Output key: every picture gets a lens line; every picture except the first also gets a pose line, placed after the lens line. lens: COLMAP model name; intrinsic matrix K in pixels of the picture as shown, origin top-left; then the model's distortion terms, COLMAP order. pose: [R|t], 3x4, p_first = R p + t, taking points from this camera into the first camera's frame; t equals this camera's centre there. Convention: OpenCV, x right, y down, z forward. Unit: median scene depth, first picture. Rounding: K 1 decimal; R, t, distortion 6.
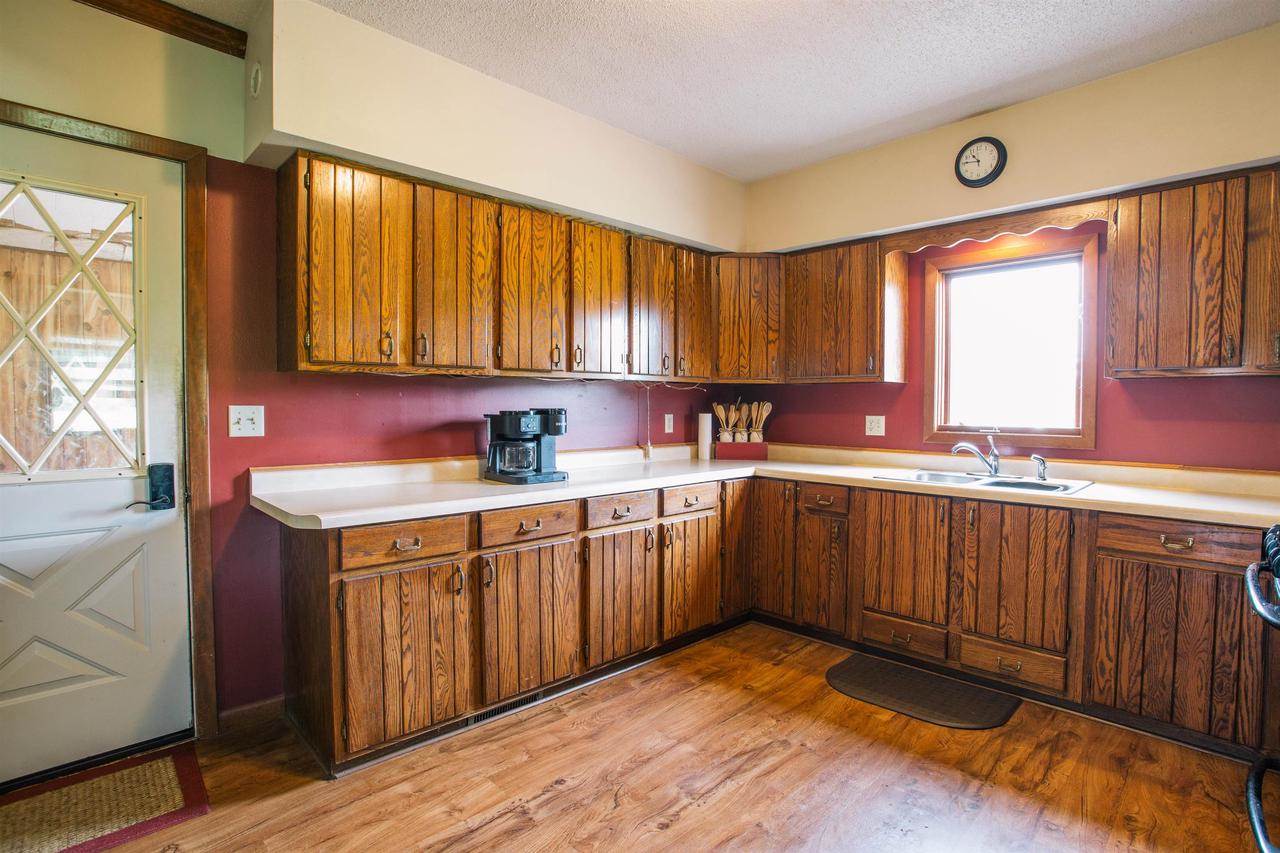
lens RADIAL K [[625.2, 0, 642.7], [0, 625.2, 425.2], [0, 0, 1]] dist [-0.074894, 0.030621]
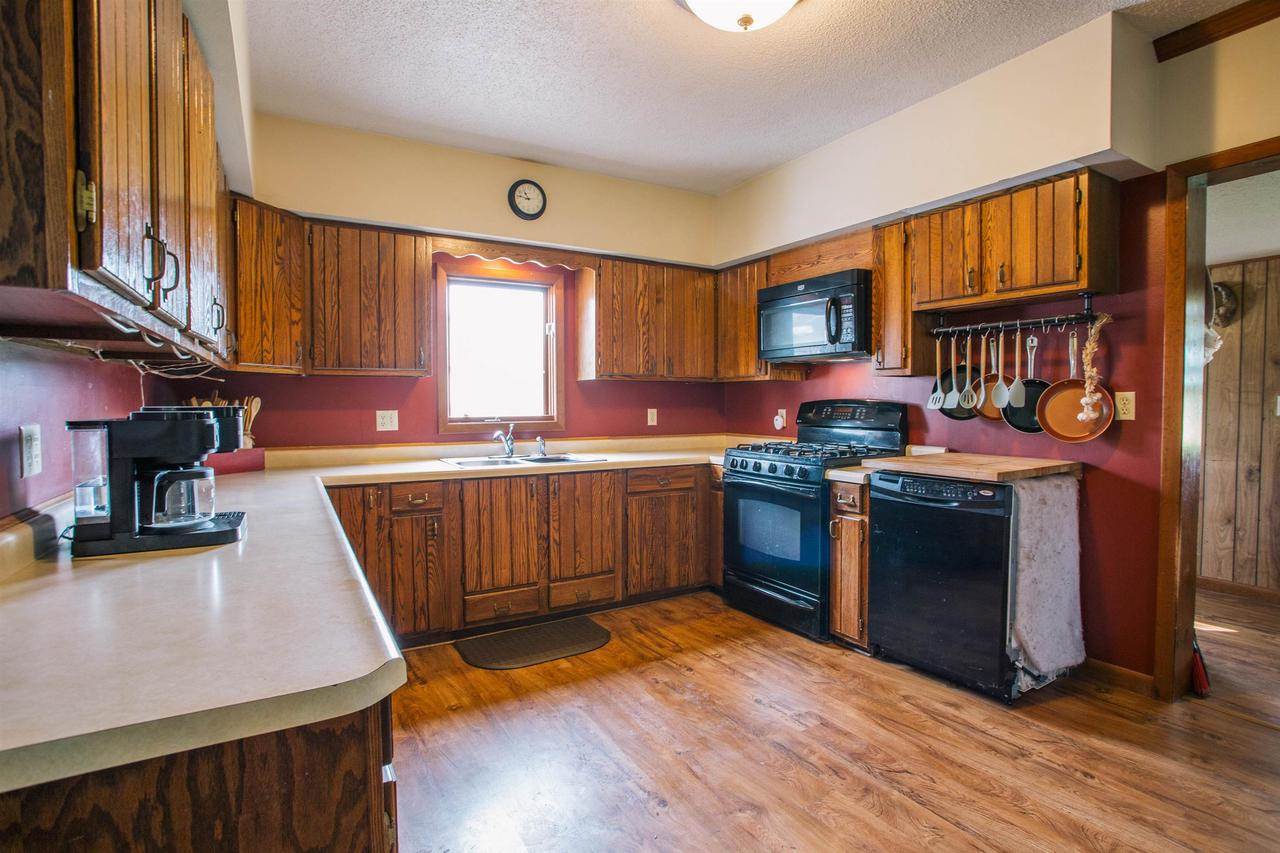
lens RADIAL K [[625.2, 0, 642.7], [0, 625.2, 425.2], [0, 0, 1]] dist [-0.074894, 0.030621]
pose [[0.238206, -0.043255, 0.970251, -0.621665], [0.035593, 0.998725, 0.035786, -0.016617], [-0.970562, 0.026010, 0.239442, 0.494323]]
